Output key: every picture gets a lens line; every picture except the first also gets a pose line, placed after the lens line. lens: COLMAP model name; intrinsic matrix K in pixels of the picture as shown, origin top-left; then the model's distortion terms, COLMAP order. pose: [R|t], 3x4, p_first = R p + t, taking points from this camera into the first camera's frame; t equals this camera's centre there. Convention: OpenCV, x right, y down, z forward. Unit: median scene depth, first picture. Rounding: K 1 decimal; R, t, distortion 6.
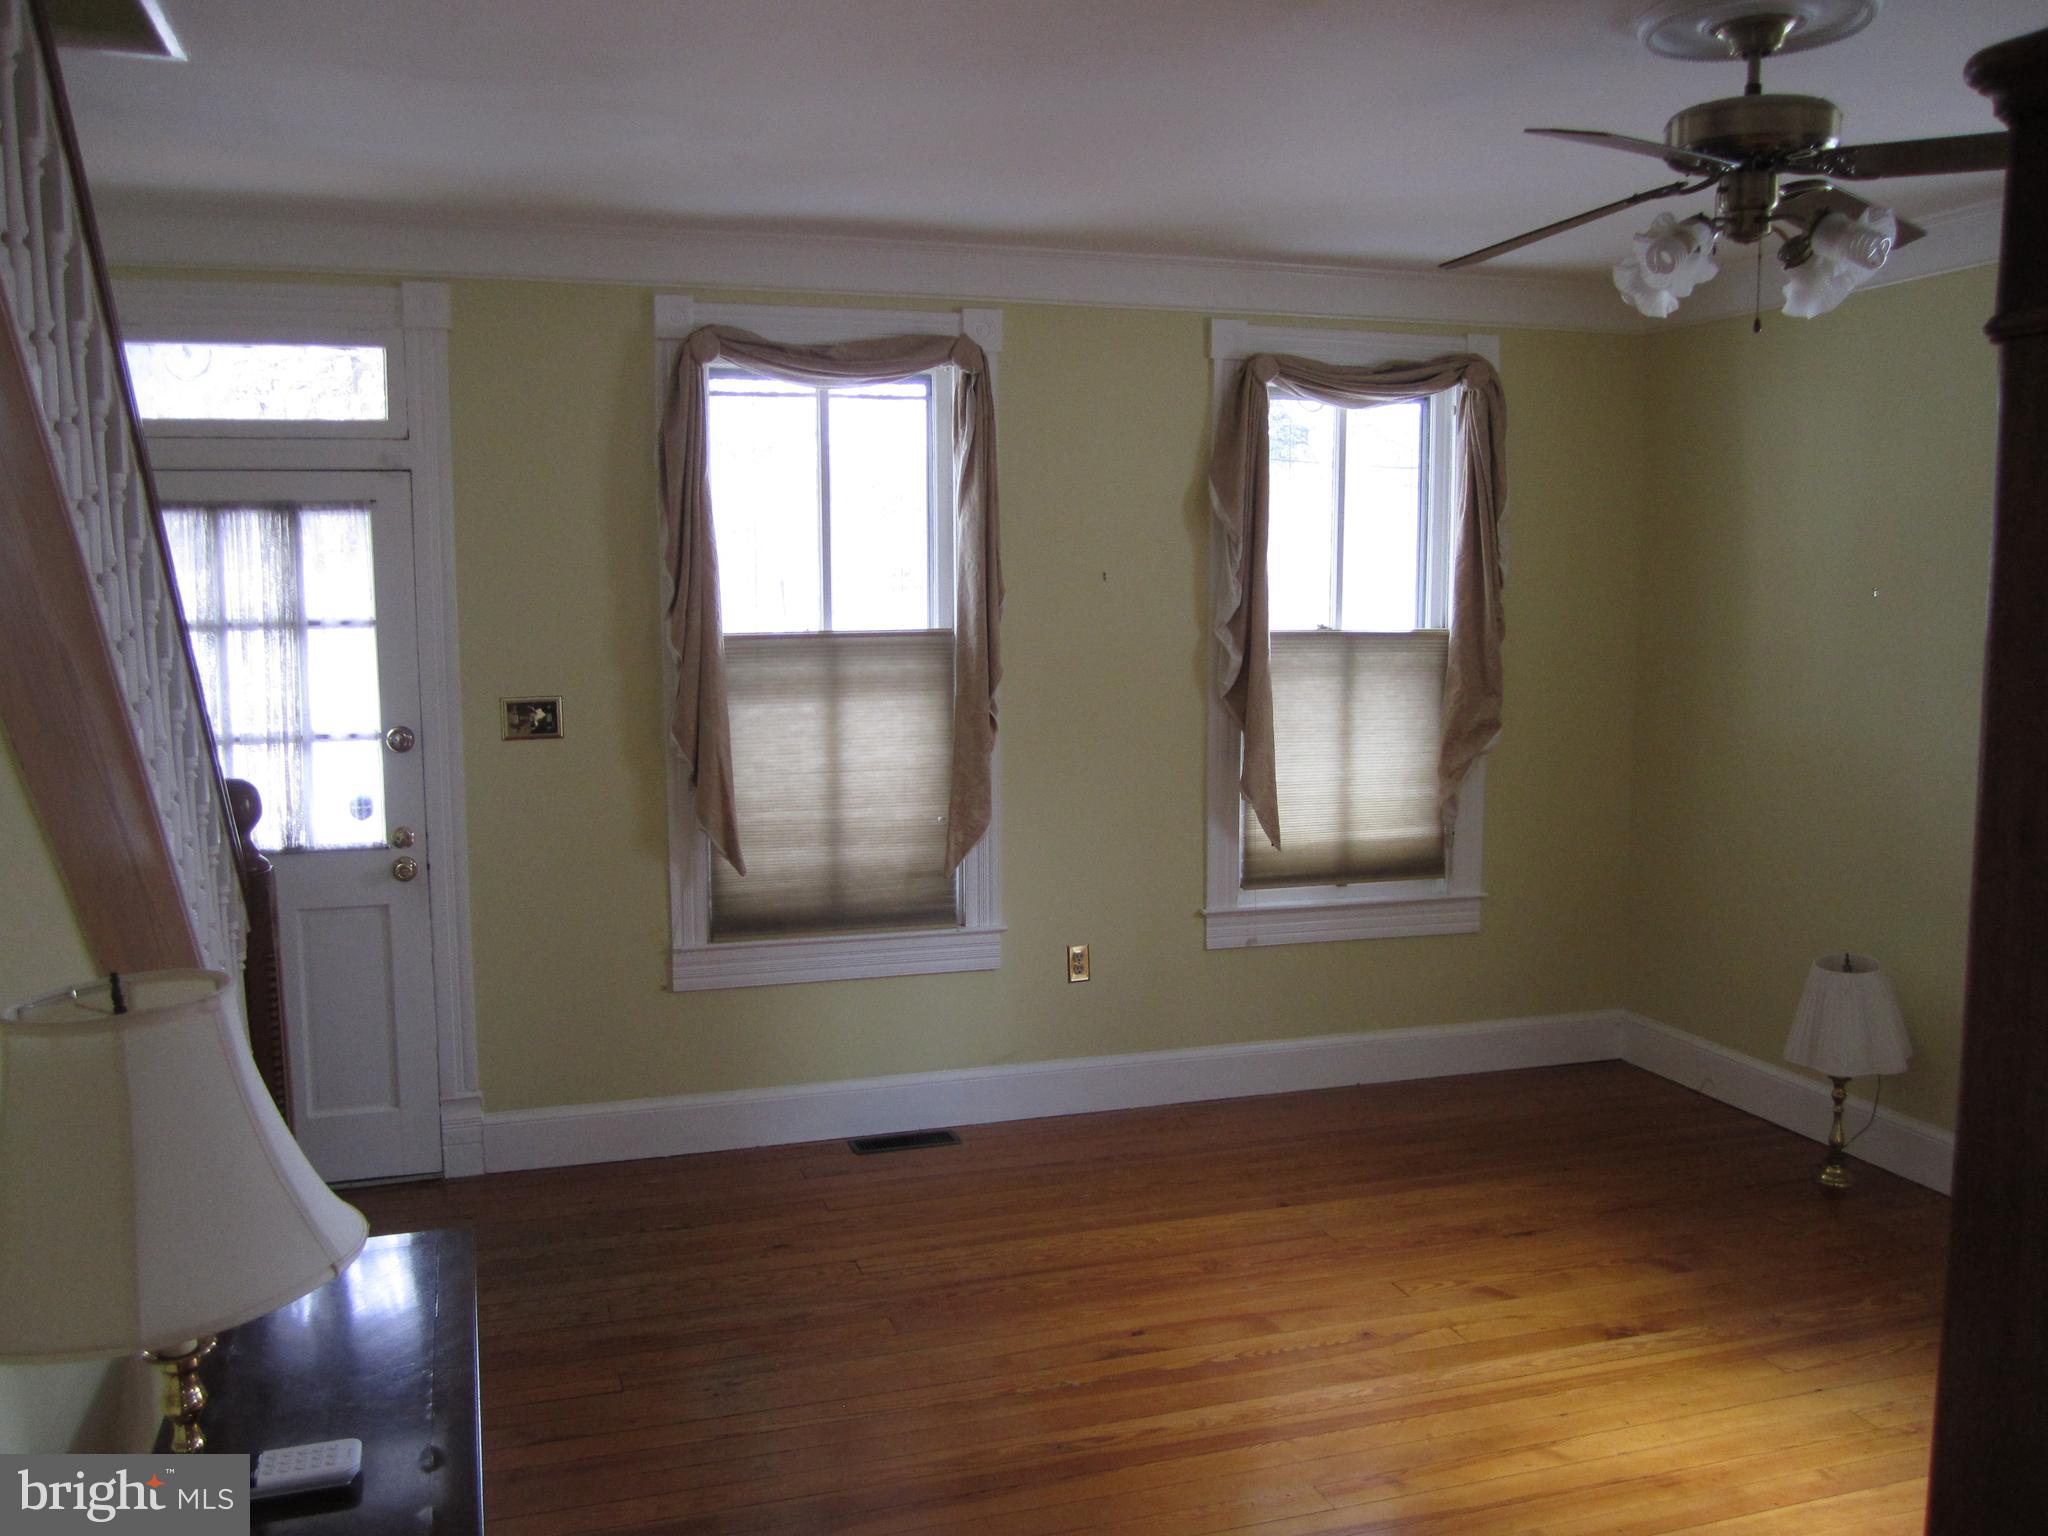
lens RADIAL K [[1687.4, 0, 1025.3], [0, 1687.4, 756.6], [0, 0, 1]] dist [-0.047046, 0.006497]
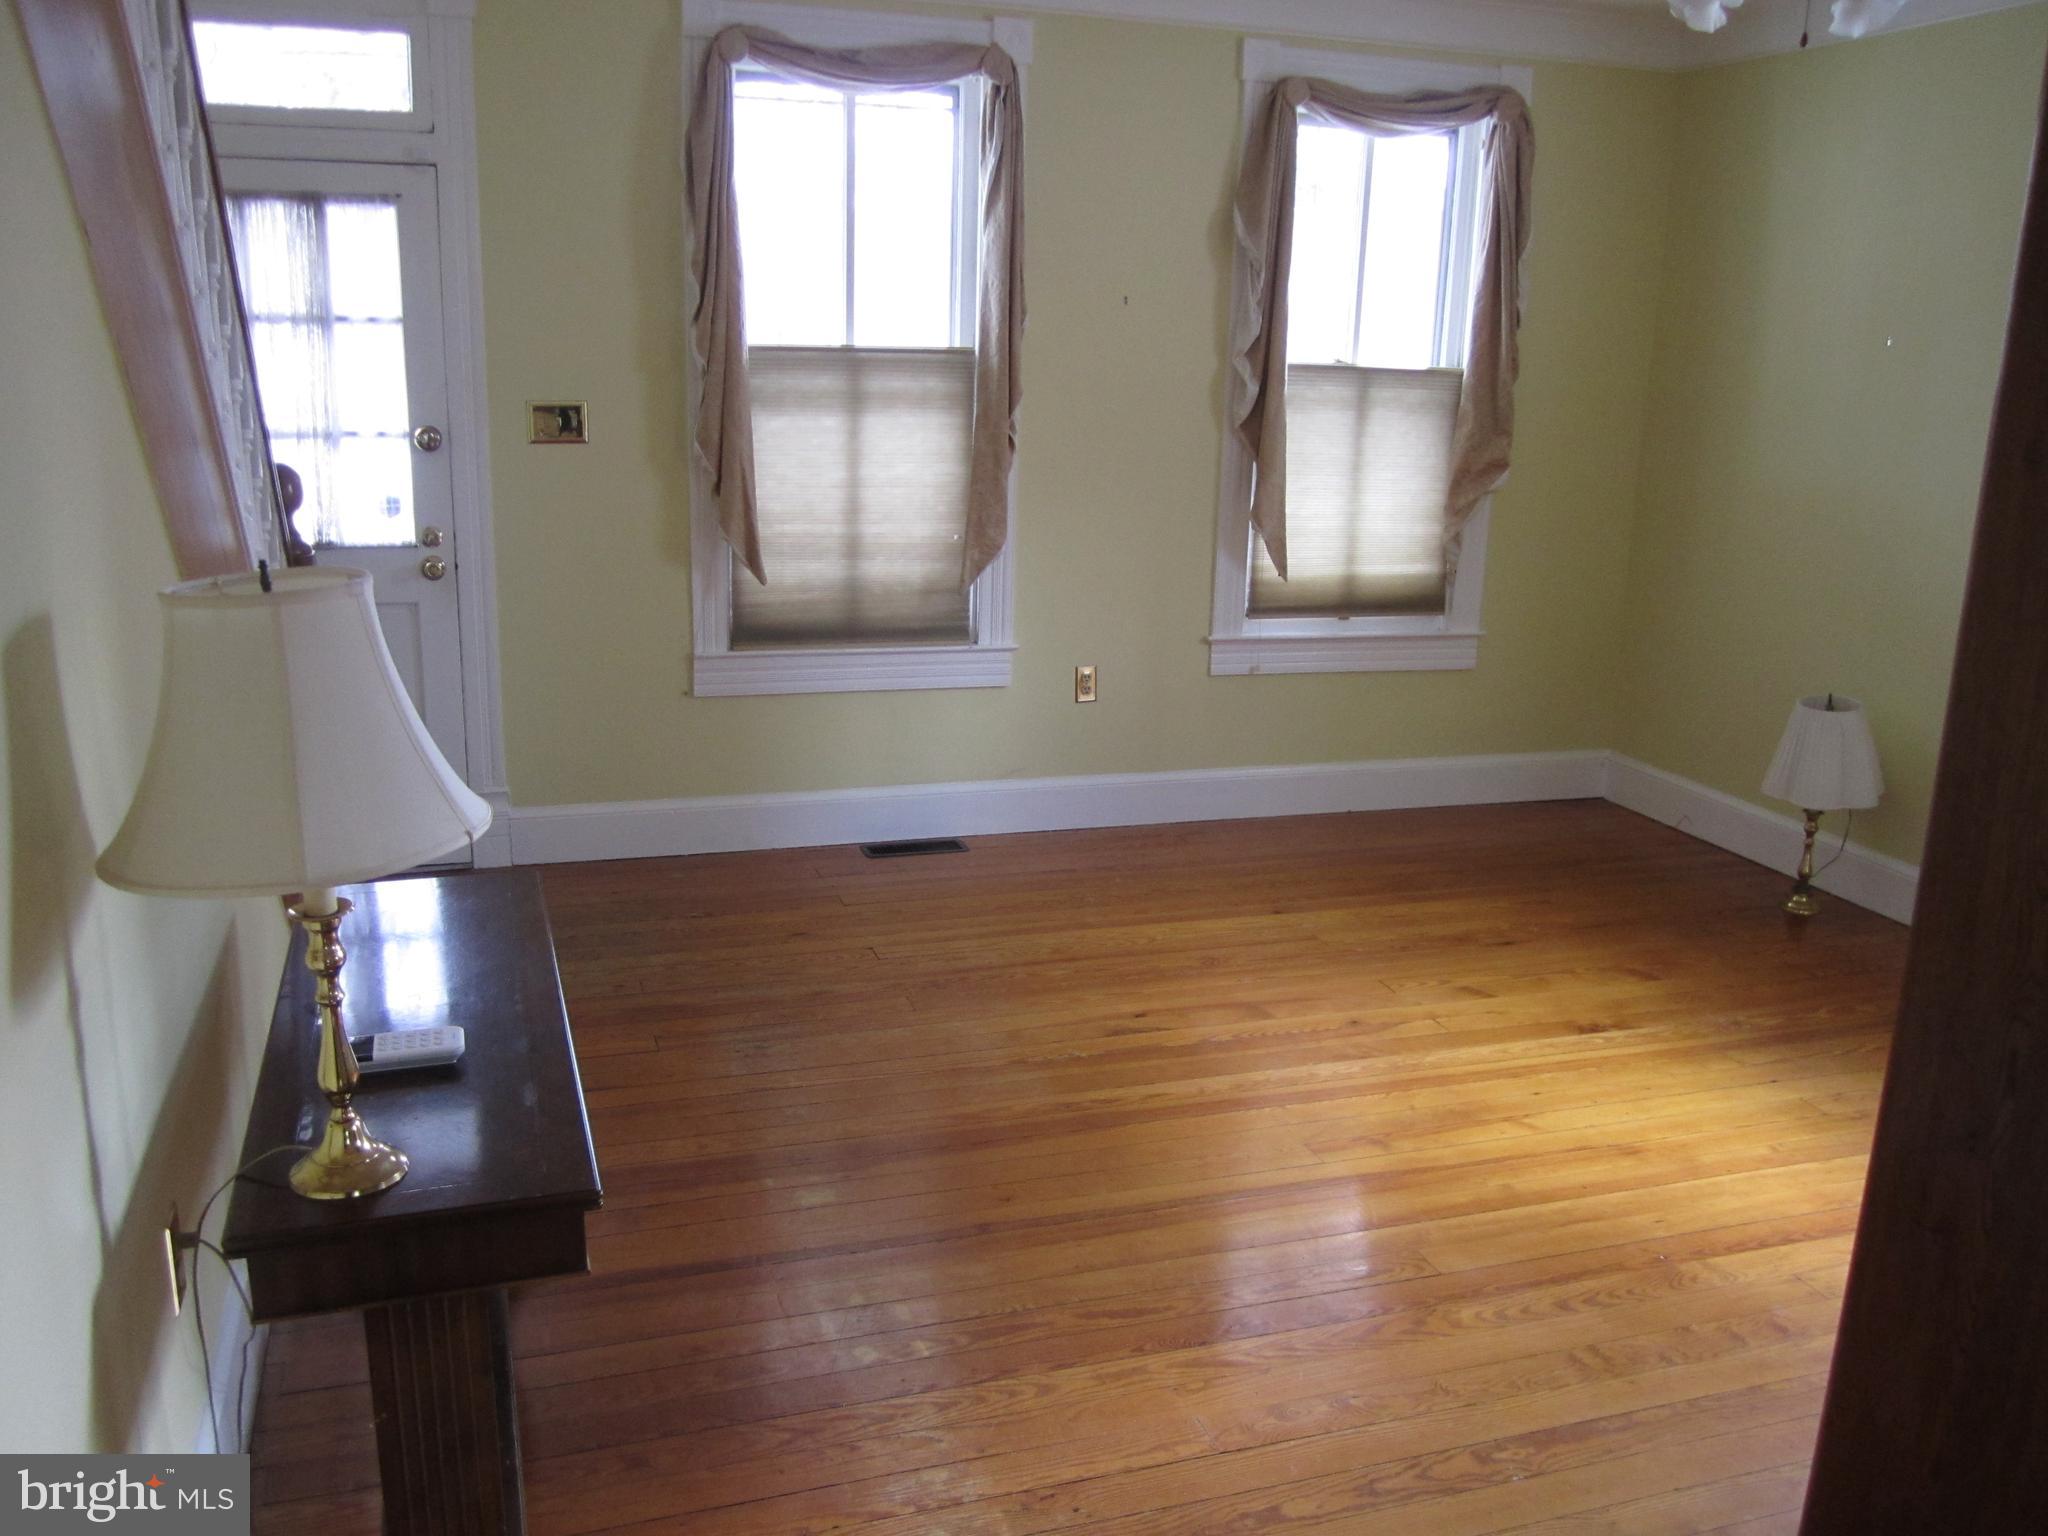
lens RADIAL K [[1687.4, 0, 1025.0], [0, 1687.4, 747.5], [0, 0, 1]] dist [-0.047046, 0.006497]
pose [[0.999489, 0.029542, 0.012202, -0.019426], [-0.030906, 0.990604, 0.133222, 0.028197], [-0.008152, -0.133531, 0.991011, -0.028856]]
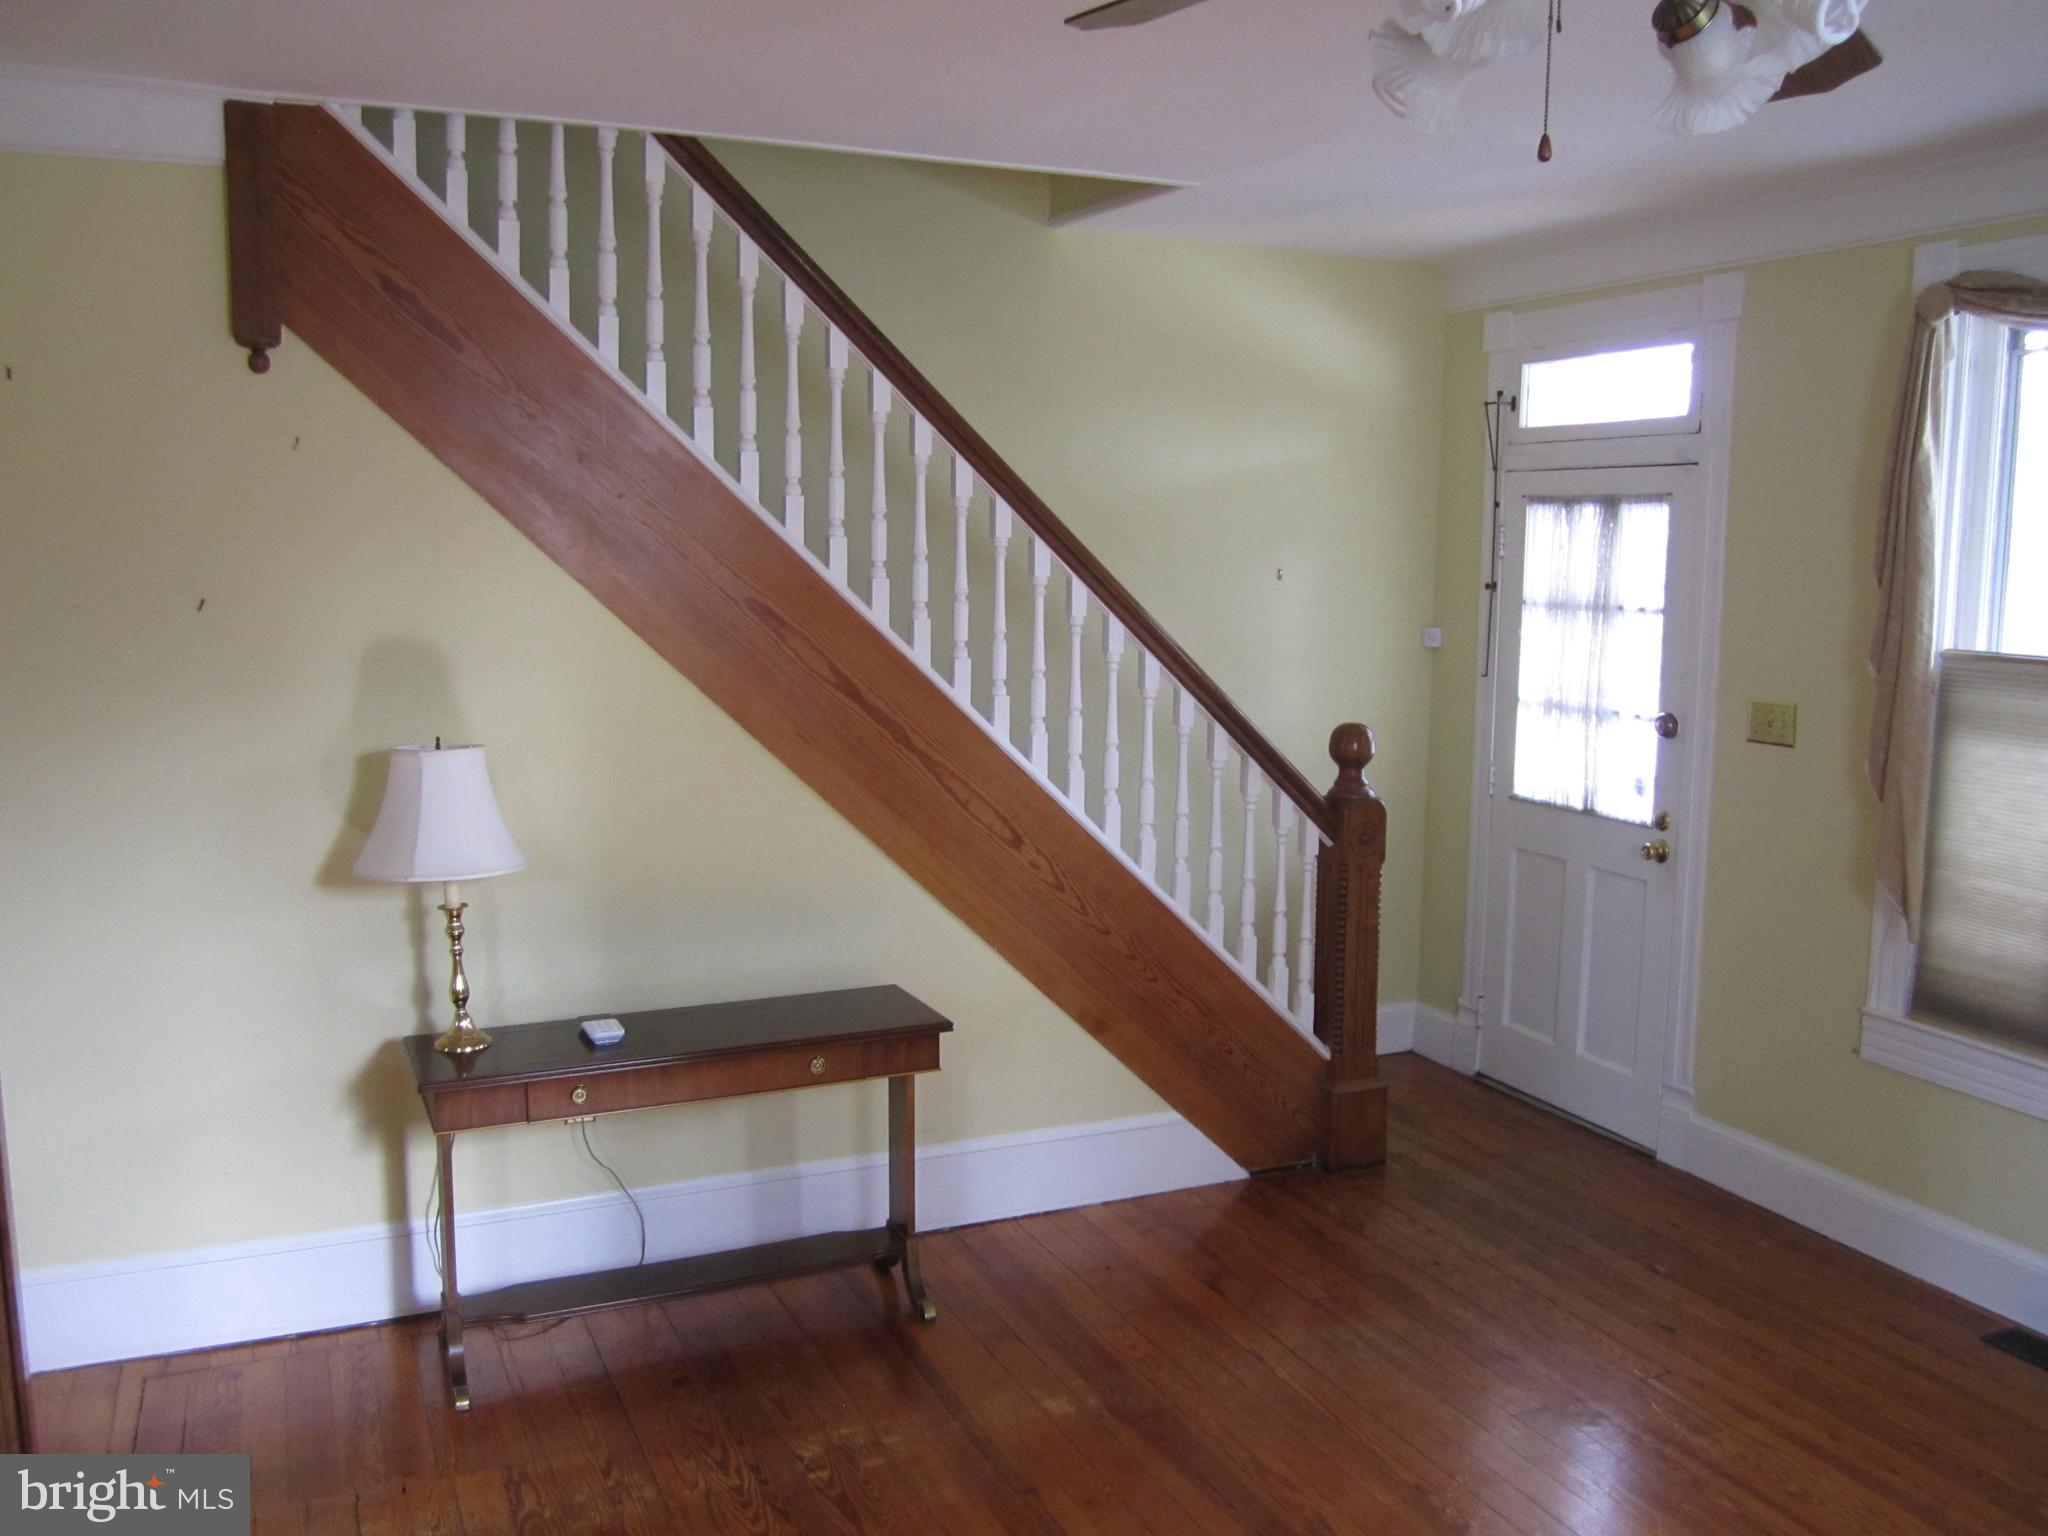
lens RADIAL K [[1687.4, 0, 1029.5], [0, 1687.4, 770.6], [0, 0, 1]] dist [-0.047046, 0.006497]
pose [[0.126841, 0.144829, -0.981293, 0.585701], [-0.123264, 0.983917, 0.129283, -0.067248], [0.984234, 0.104560, 0.142653, 0.465984]]
